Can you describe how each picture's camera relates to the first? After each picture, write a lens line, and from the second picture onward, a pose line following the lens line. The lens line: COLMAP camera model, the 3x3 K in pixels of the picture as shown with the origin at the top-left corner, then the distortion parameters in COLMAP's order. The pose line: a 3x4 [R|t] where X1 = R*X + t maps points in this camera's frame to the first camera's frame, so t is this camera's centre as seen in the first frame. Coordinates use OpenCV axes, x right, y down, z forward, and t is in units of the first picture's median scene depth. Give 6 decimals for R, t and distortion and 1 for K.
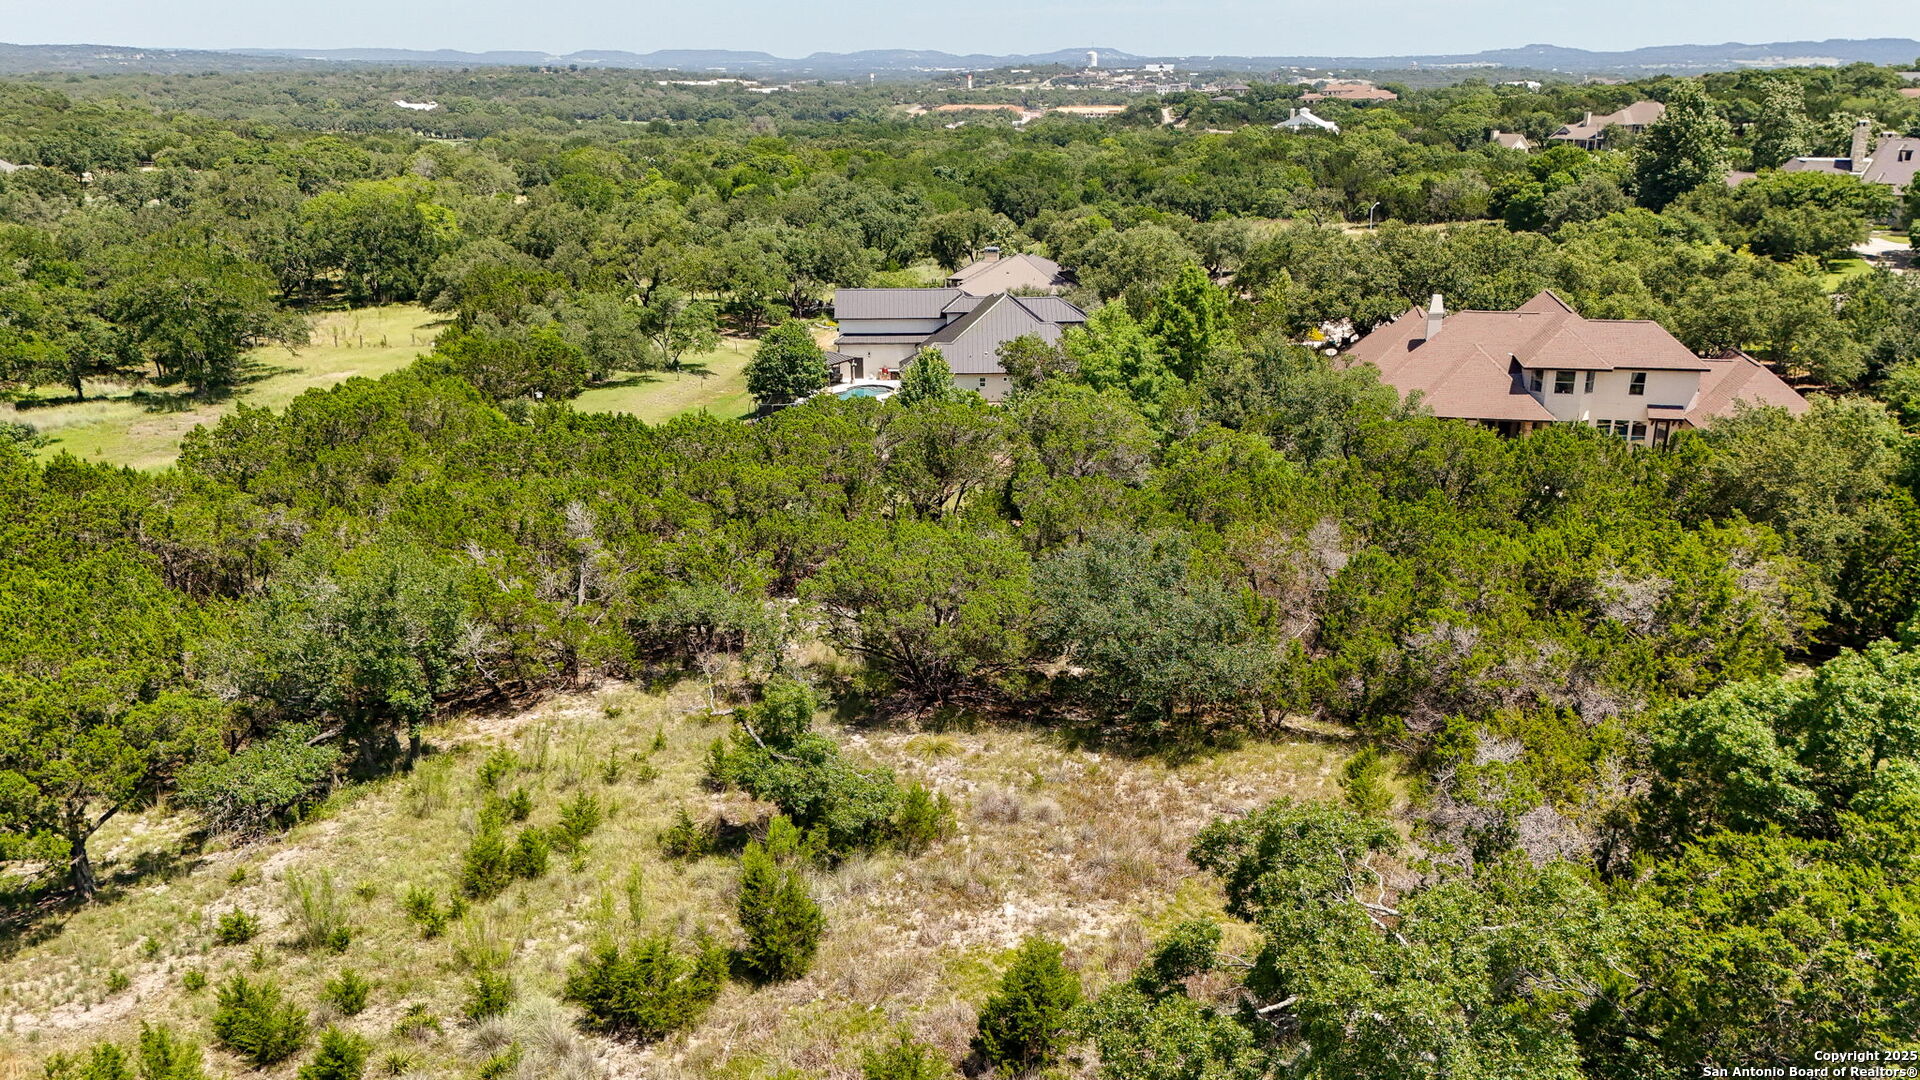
lens RADIAL K [[1470.8, 0, 960.0], [0, 1470.8, 540.0], [0, 0, 1]] dist [0.057633, -0.032507]
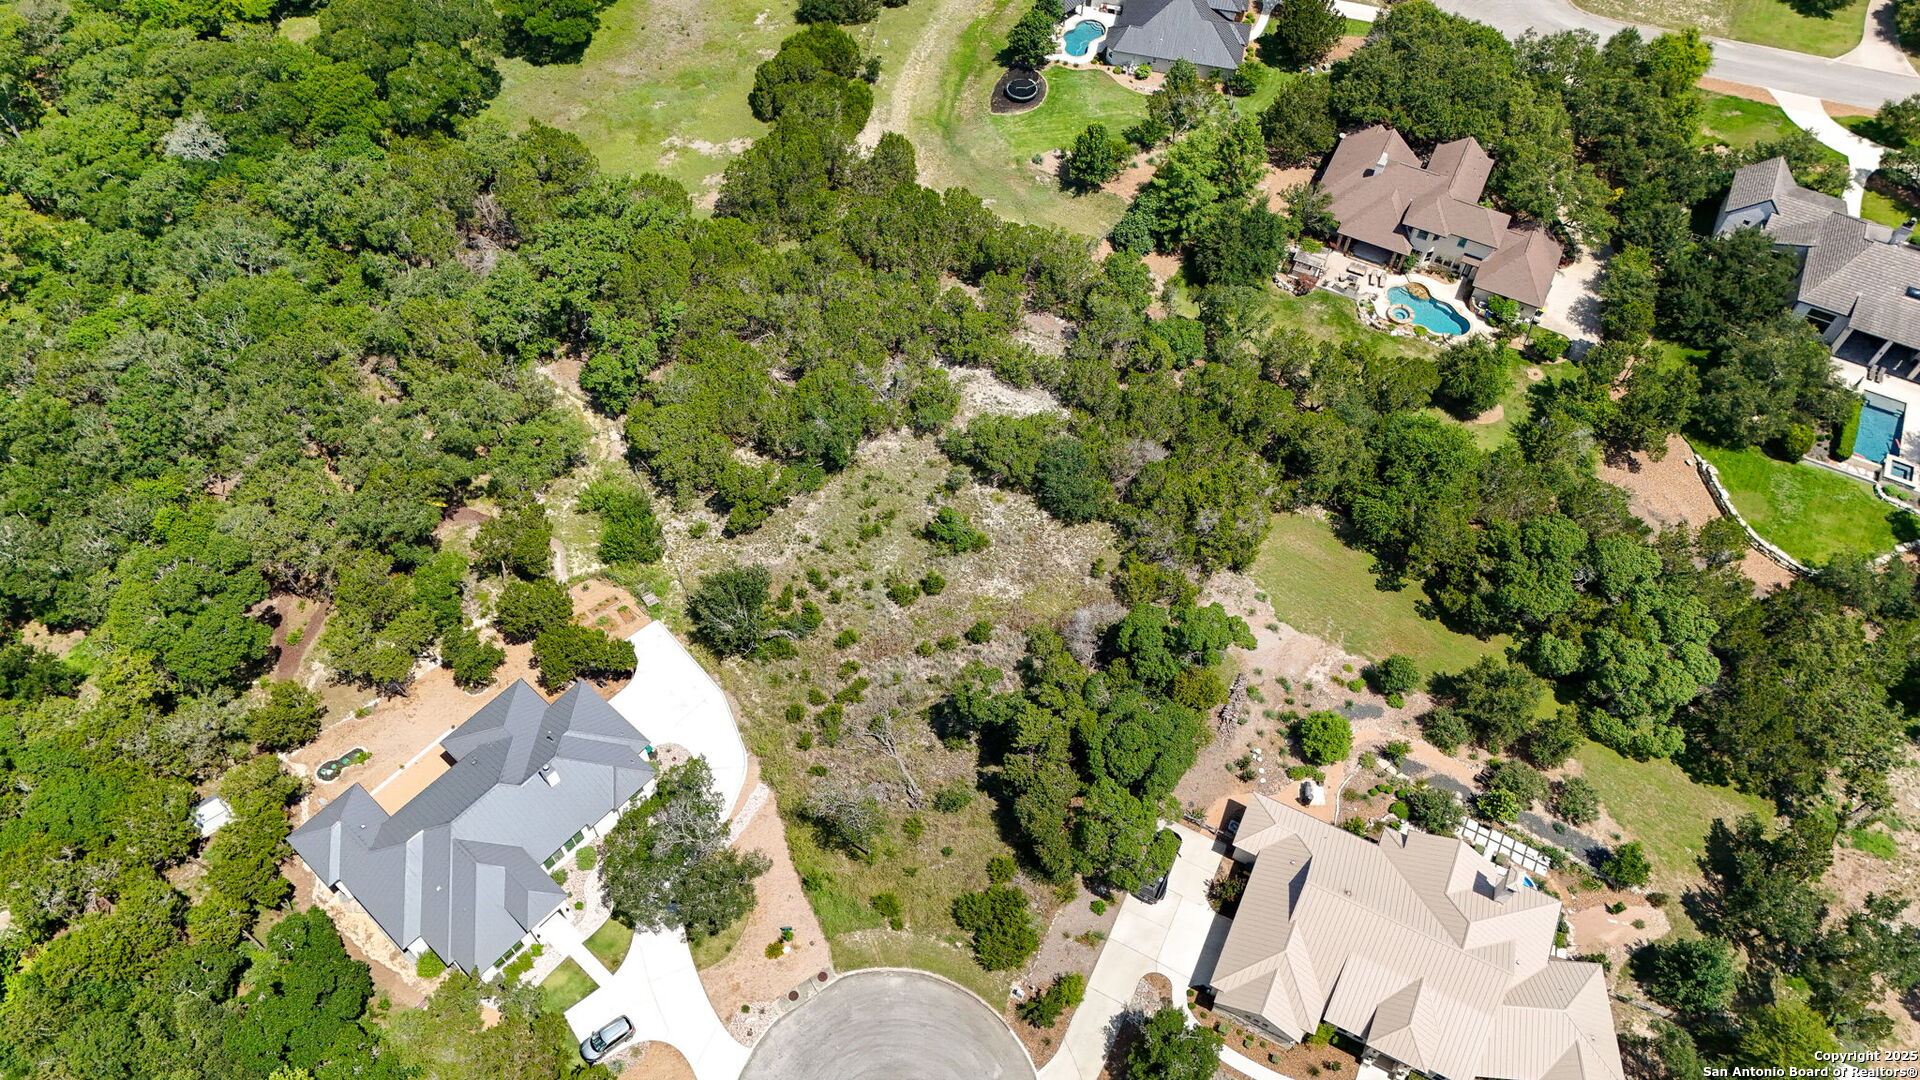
lens RADIAL K [[1430.0, 0, 960.0], [0, 1430.0, 540.0], [0, 0, 1]] dist [0.044367, -0.005555]
pose [[0.968684, 0.220860, -0.113454, 0.091464], [-0.107385, 0.784637, 0.610585, -0.562237], [0.223874, -0.579281, 0.783782, -0.503679]]
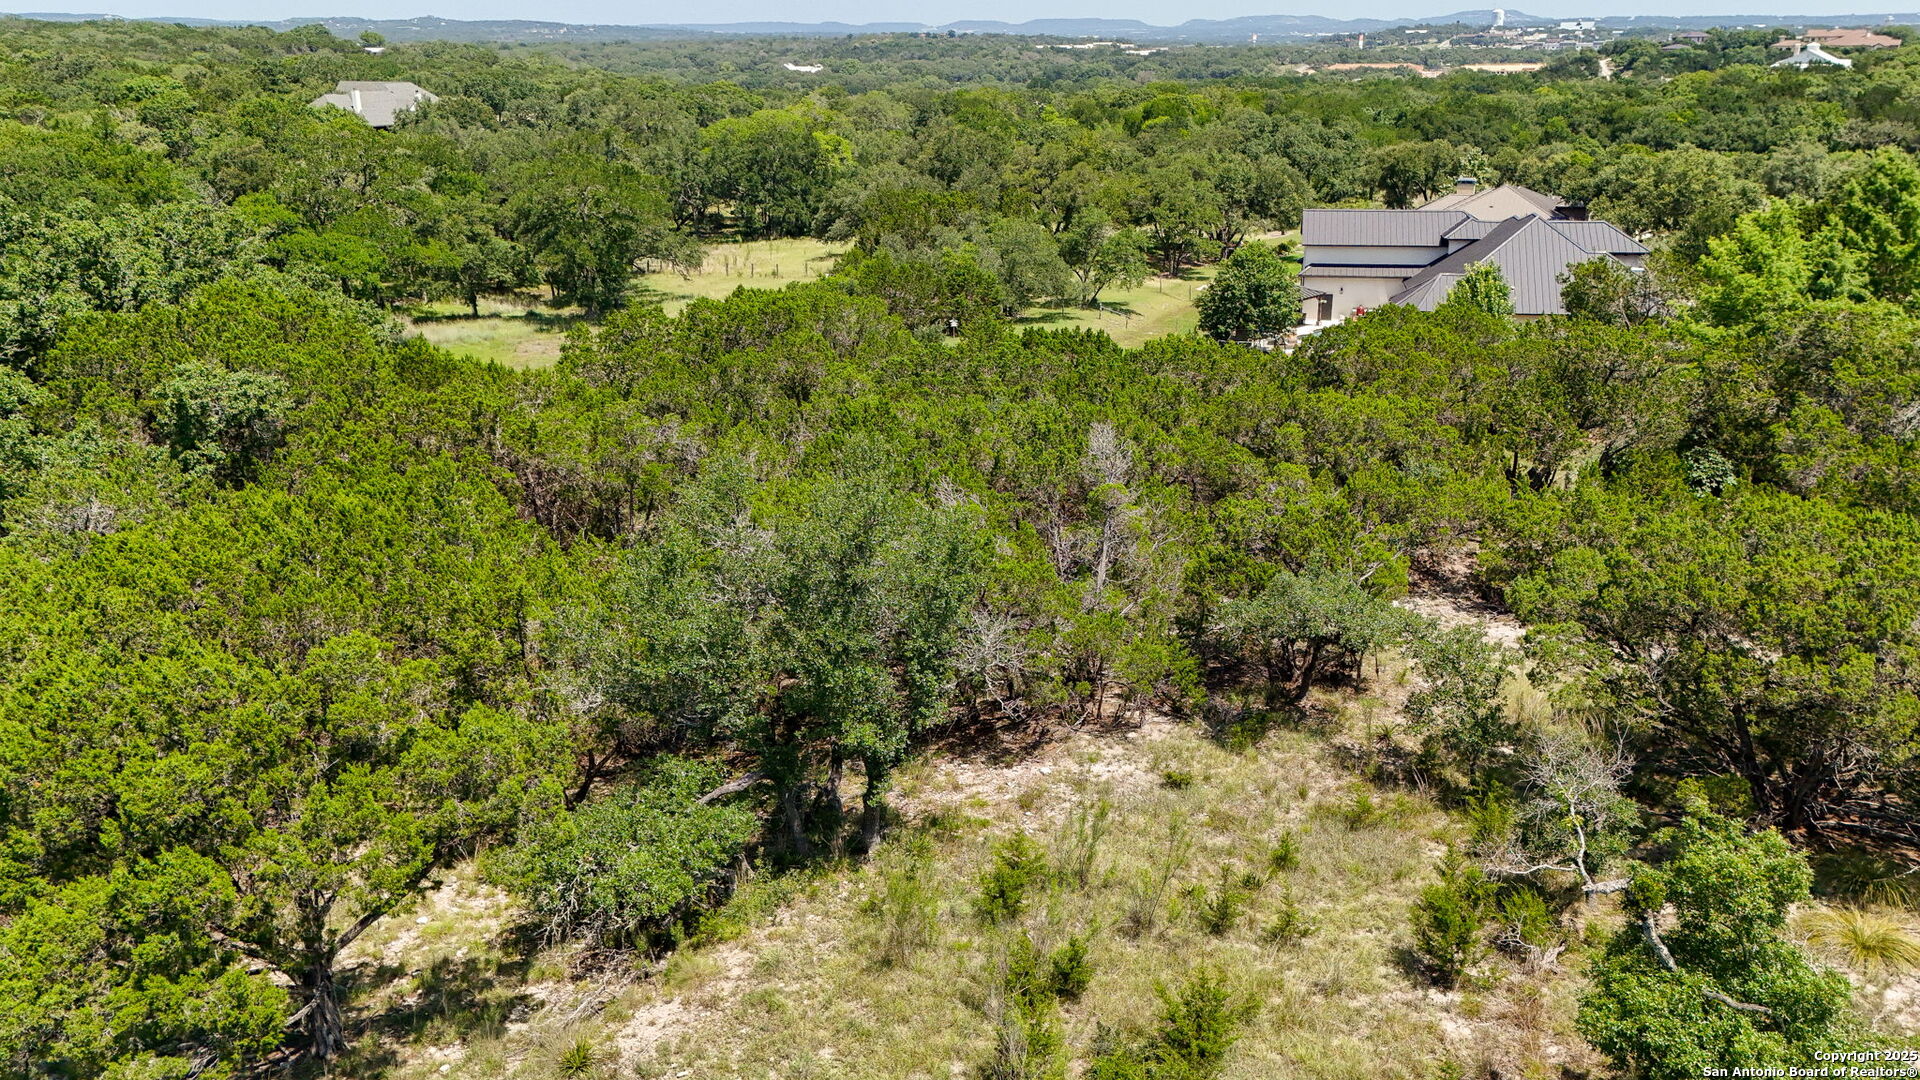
lens RADIAL K [[1482.2, 0, 960.0], [0, 1482.2, 540.0], [0, 0, 1]] dist [0.098750, -0.136050]
pose [[0.972383, 0.069298, -0.222867, -0.070652], [-0.065953, 0.997571, 0.022424, 0.005173], [0.223879, -0.007106, 0.974591, 0.146985]]
